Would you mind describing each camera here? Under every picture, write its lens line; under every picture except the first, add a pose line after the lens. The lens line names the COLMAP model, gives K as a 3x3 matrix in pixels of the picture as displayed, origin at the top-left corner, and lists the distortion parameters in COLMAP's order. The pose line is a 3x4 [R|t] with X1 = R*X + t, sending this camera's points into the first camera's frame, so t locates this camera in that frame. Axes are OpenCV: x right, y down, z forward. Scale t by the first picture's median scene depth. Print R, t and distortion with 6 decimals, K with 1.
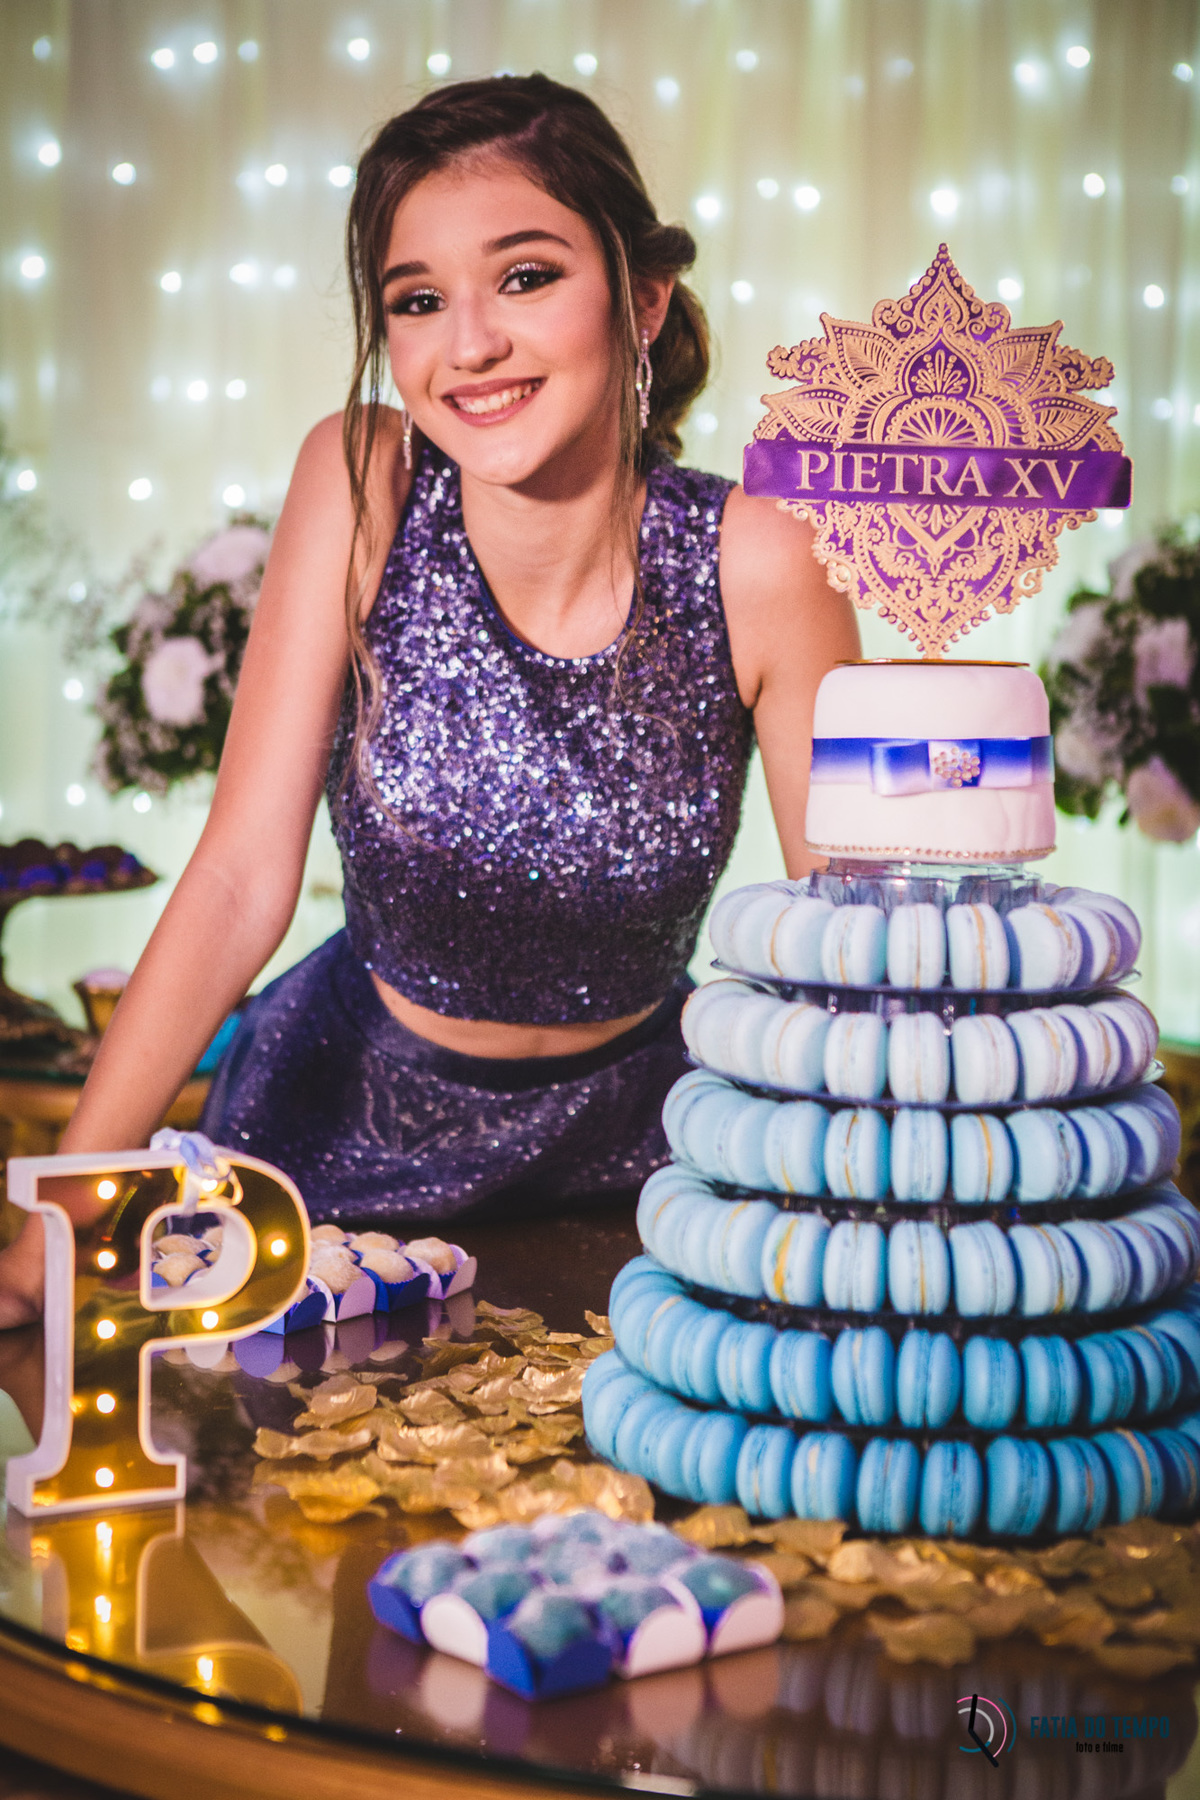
lens RADIAL K [[3267.1, 0, 600.0], [0, 3267.1, 900.0], [0, 0, 1]] dist [0.007954, 0.018733]
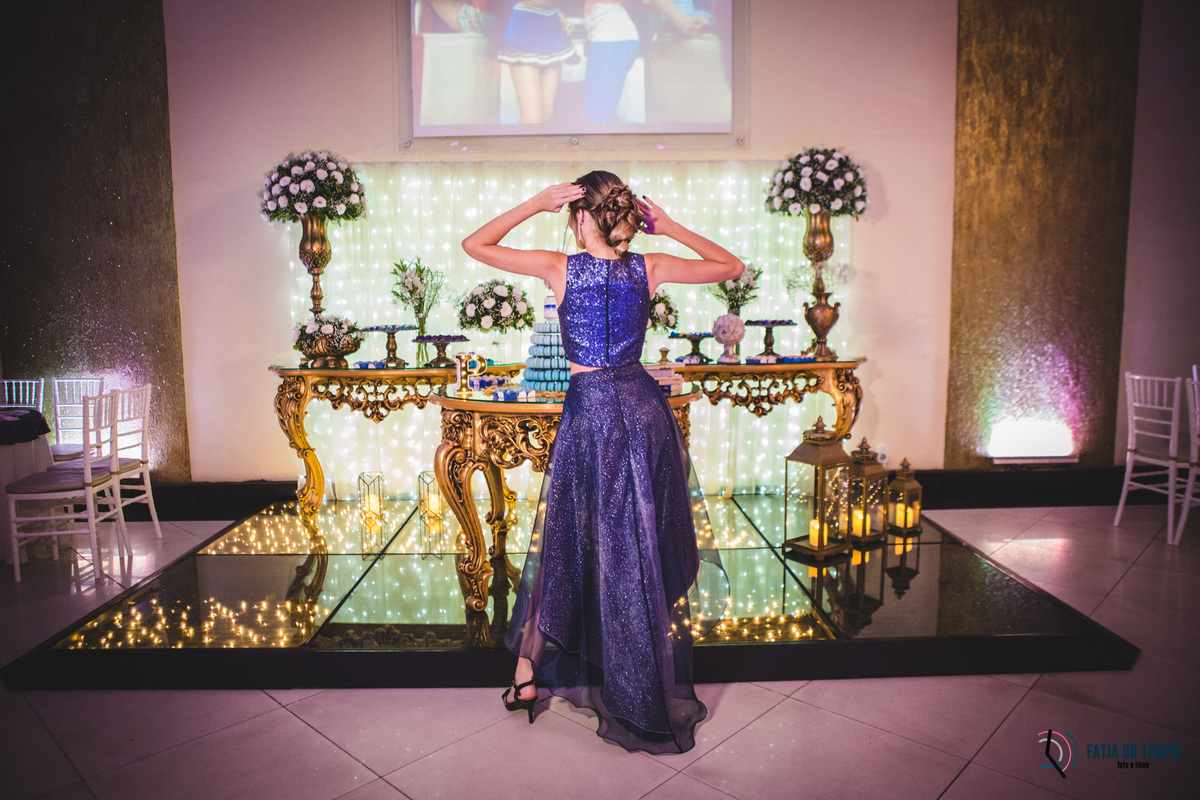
lens RADIAL K [[842.1, 0, 600.0], [0, 842.1, 400.0], [0, 0, 1]] dist [-0.095580, 0.003325]
pose [[0.999569, -0.023372, 0.017752, 0.175024], [0.023200, 0.999682, 0.009848, 0.189823], [-0.017977, -0.009432, 0.999794, -1.272330]]
